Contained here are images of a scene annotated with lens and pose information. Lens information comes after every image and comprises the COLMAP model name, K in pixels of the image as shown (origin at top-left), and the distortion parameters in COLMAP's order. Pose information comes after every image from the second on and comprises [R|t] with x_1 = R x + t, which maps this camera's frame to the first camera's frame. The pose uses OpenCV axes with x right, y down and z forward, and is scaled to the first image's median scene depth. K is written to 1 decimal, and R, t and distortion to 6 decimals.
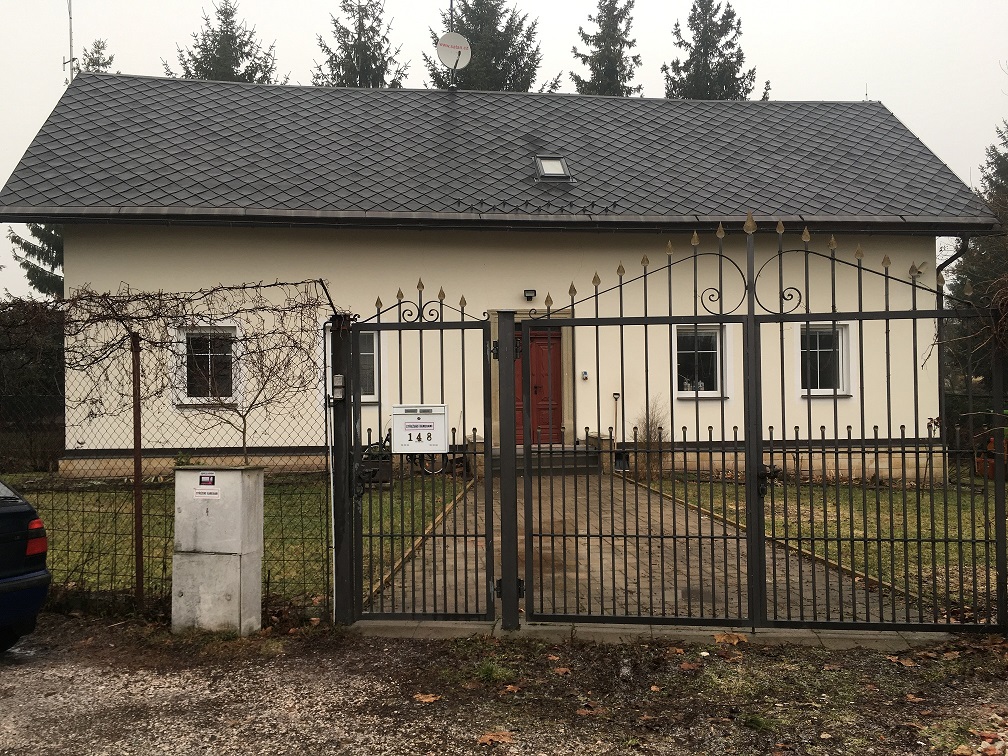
lens RADIAL K [[850.9, 0, 500.2], [0, 850.9, 392.7], [0, 0, 1]] dist [0.027013, -0.016996]
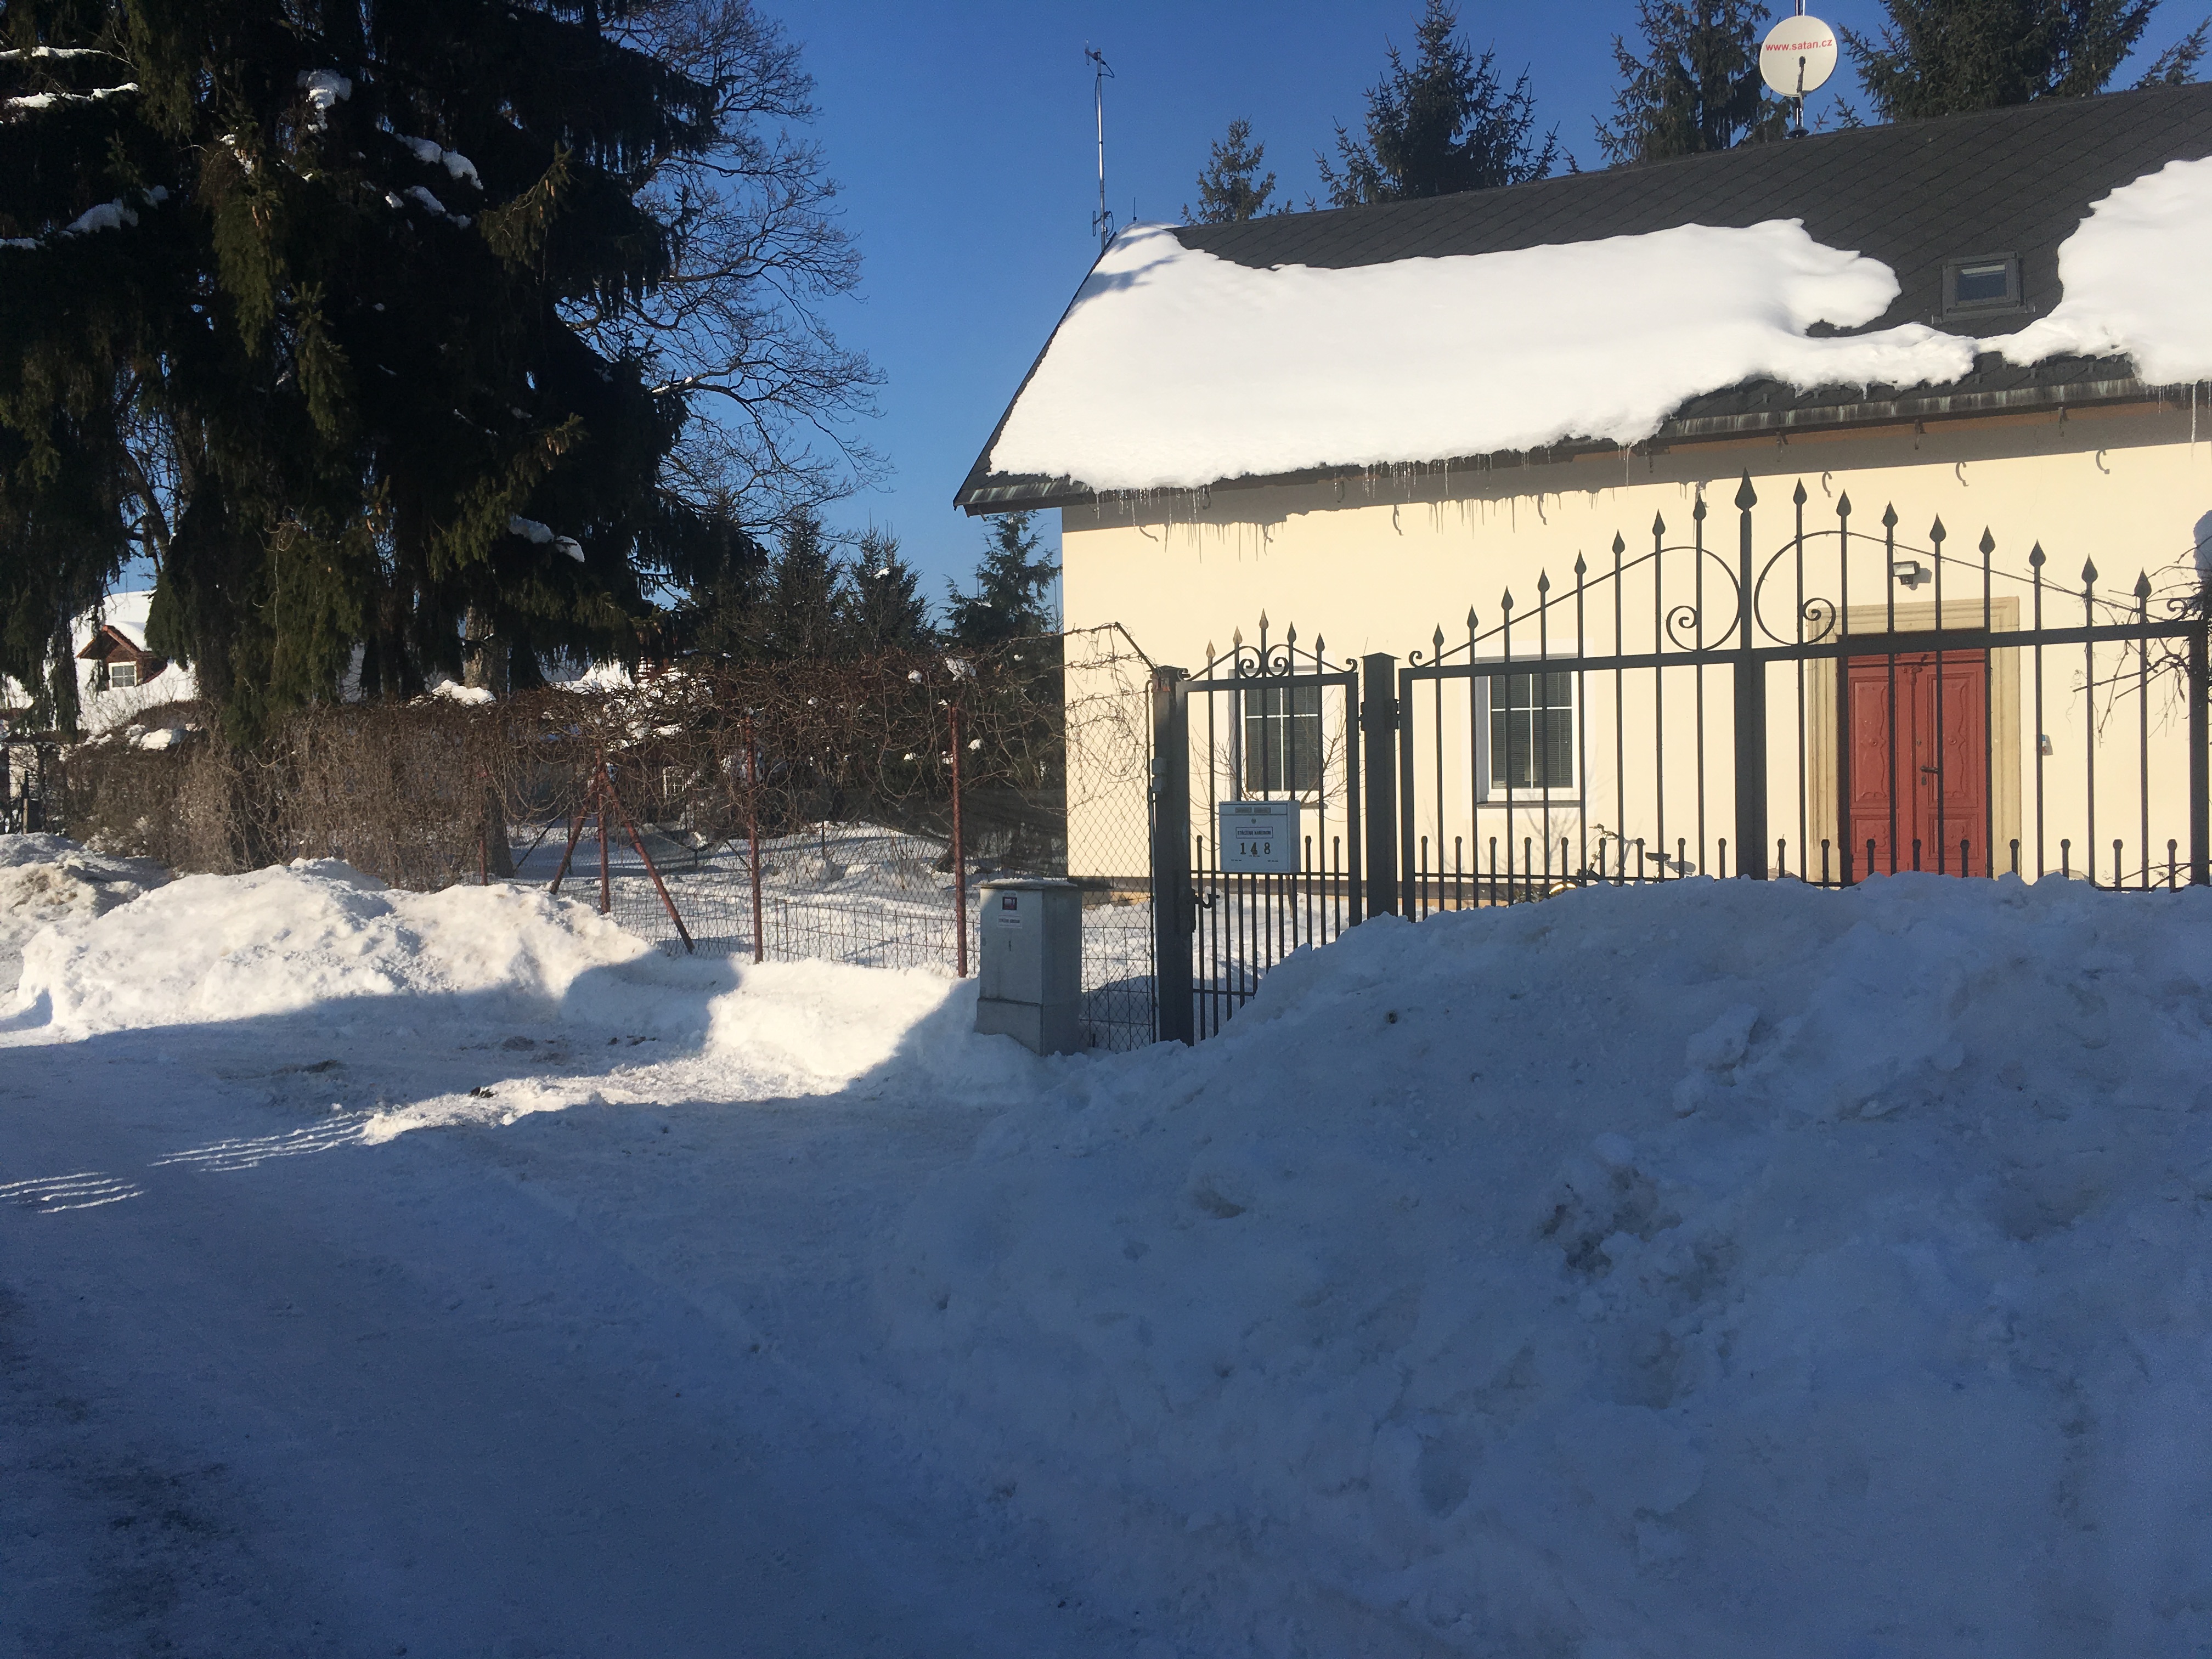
lens RADIAL K [[1850.5, 0, 1098.3], [0, 1850.5, 843.1], [0, 0, 1]] dist [0.088912, -0.125218]
pose [[0.848593, 0.016602, -0.528786, 0.104104], [0.000320, 0.999491, 0.031894, 0.000148], [0.529046, -0.027234, 0.848156, -0.056352]]
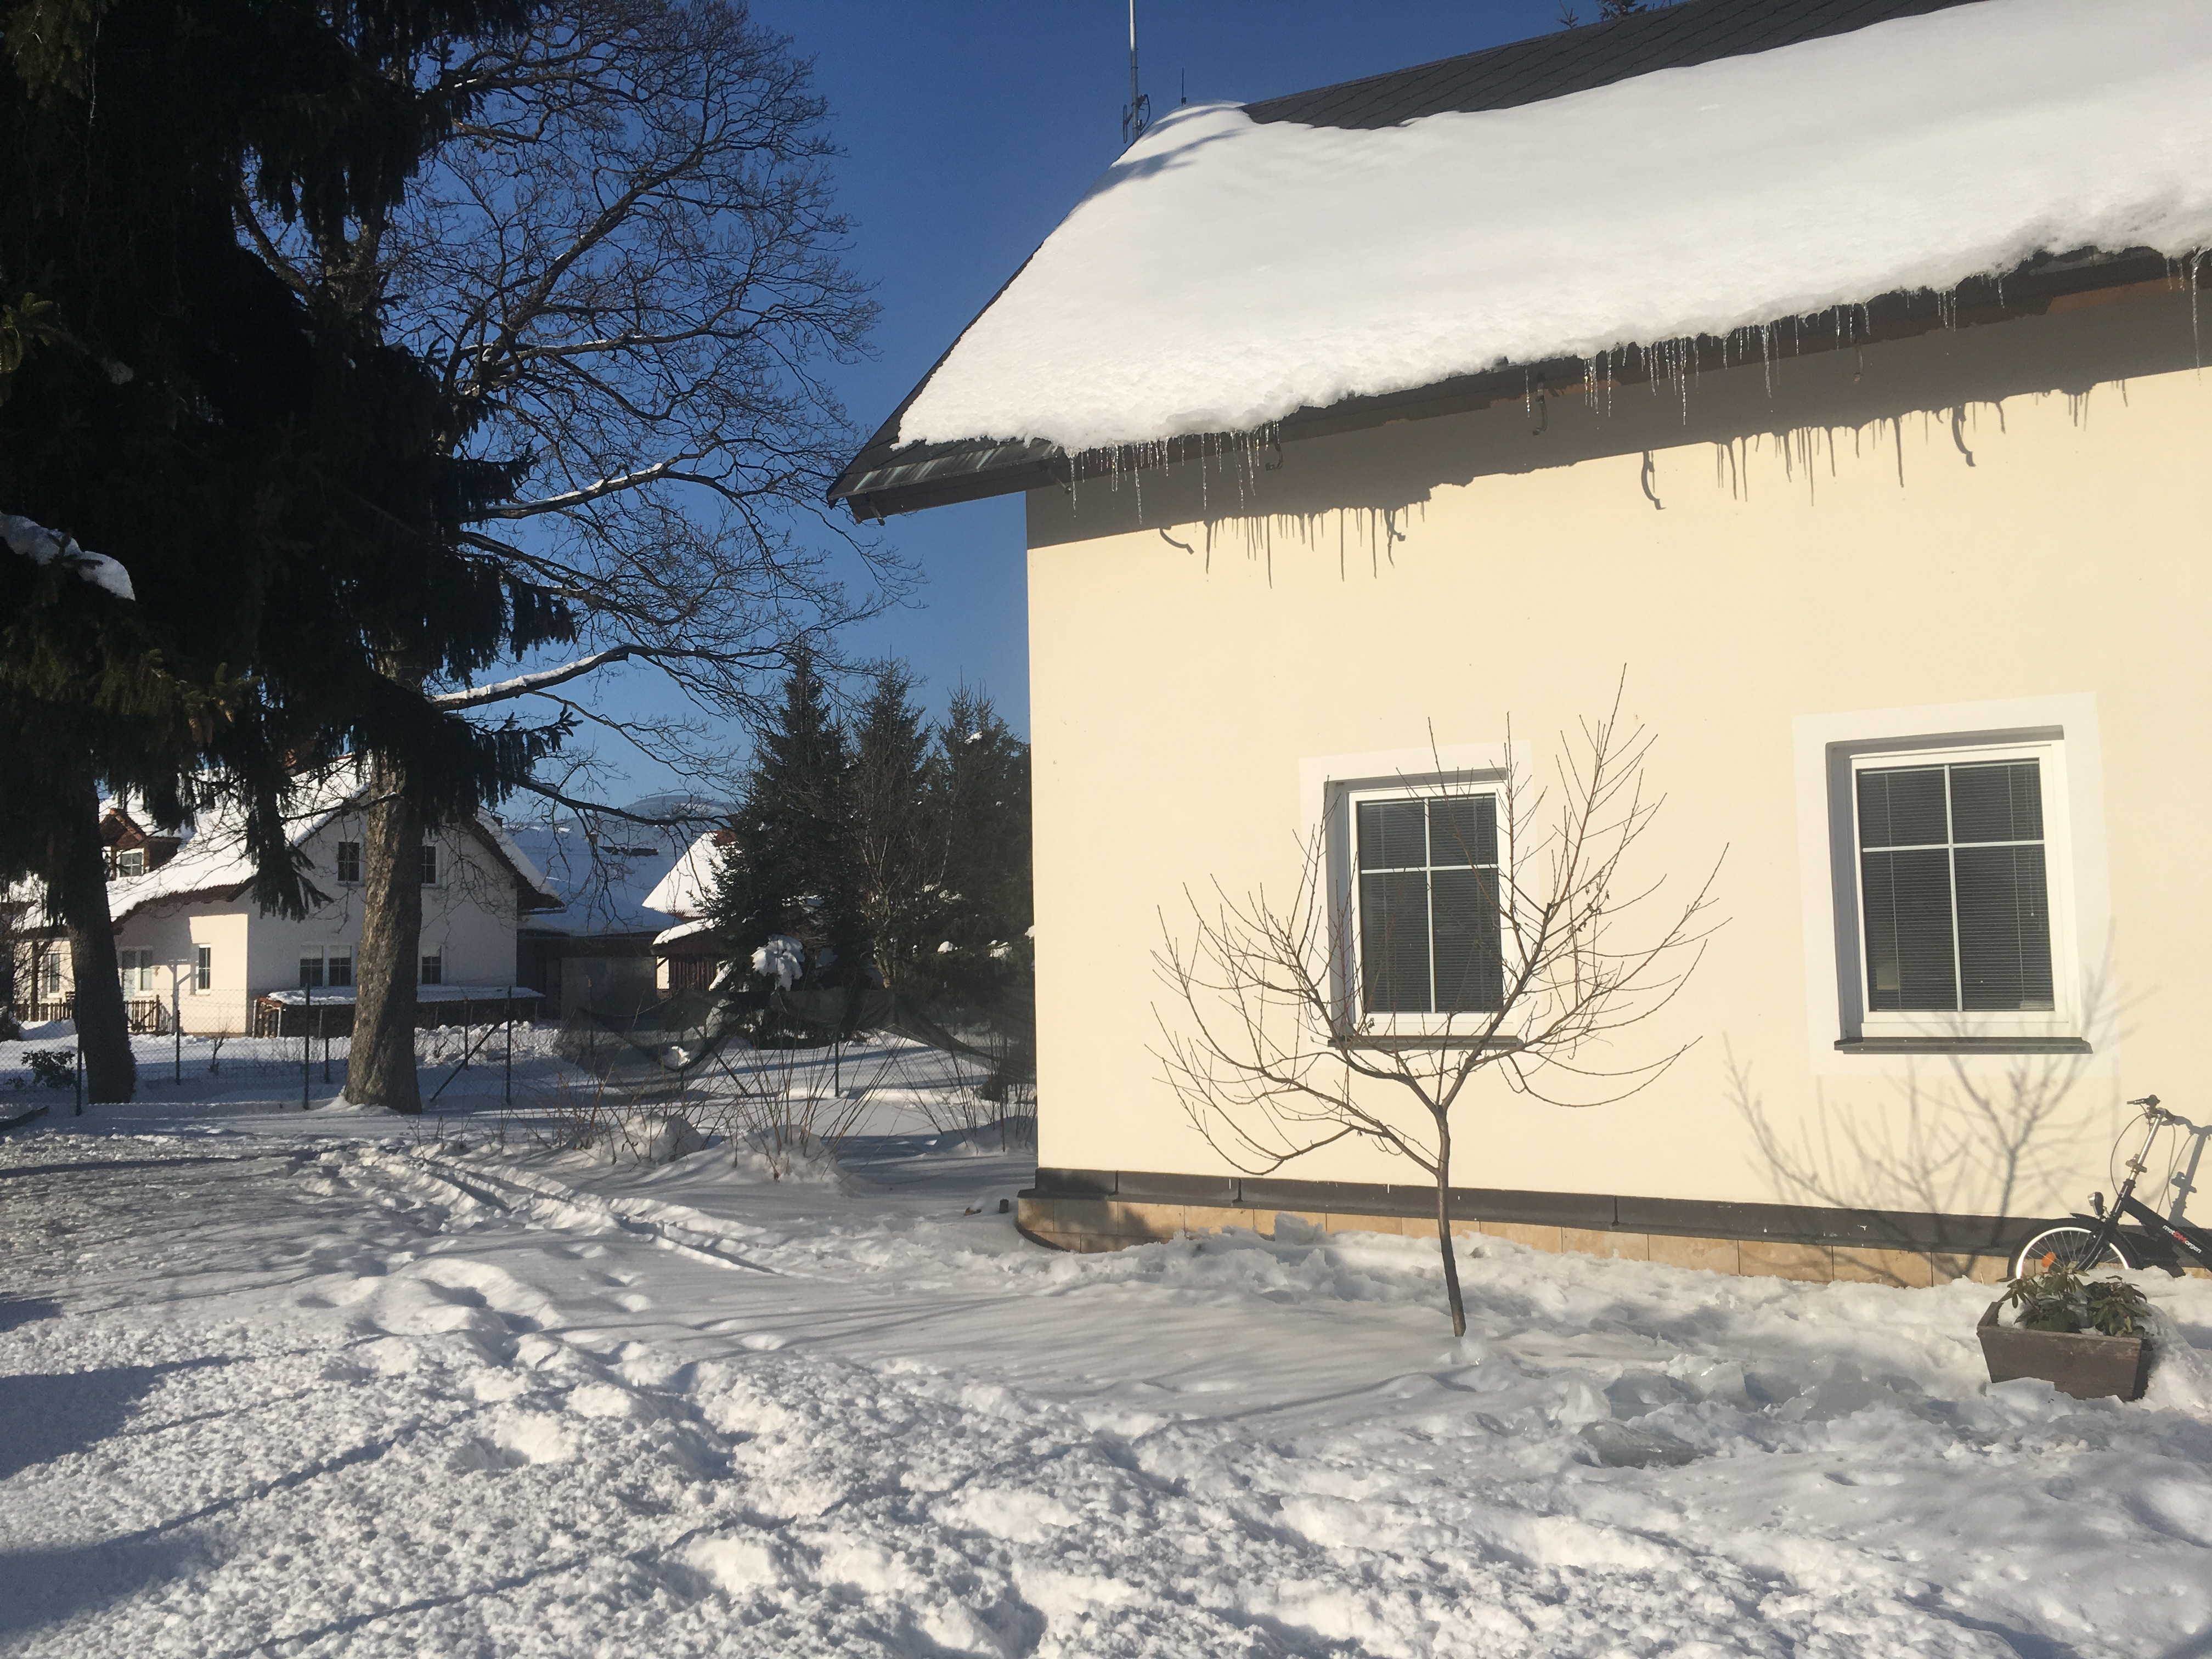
lens RADIAL K [[1850.5, 0, 1098.3], [0, 1850.5, 843.1], [0, 0, 1]] dist [0.088912, -0.125218]
pose [[0.800538, -0.045841, -0.597526, -0.021751], [0.004603, 0.997511, -0.070360, -0.004296], [0.599264, 0.053575, 0.798757, 0.203249]]
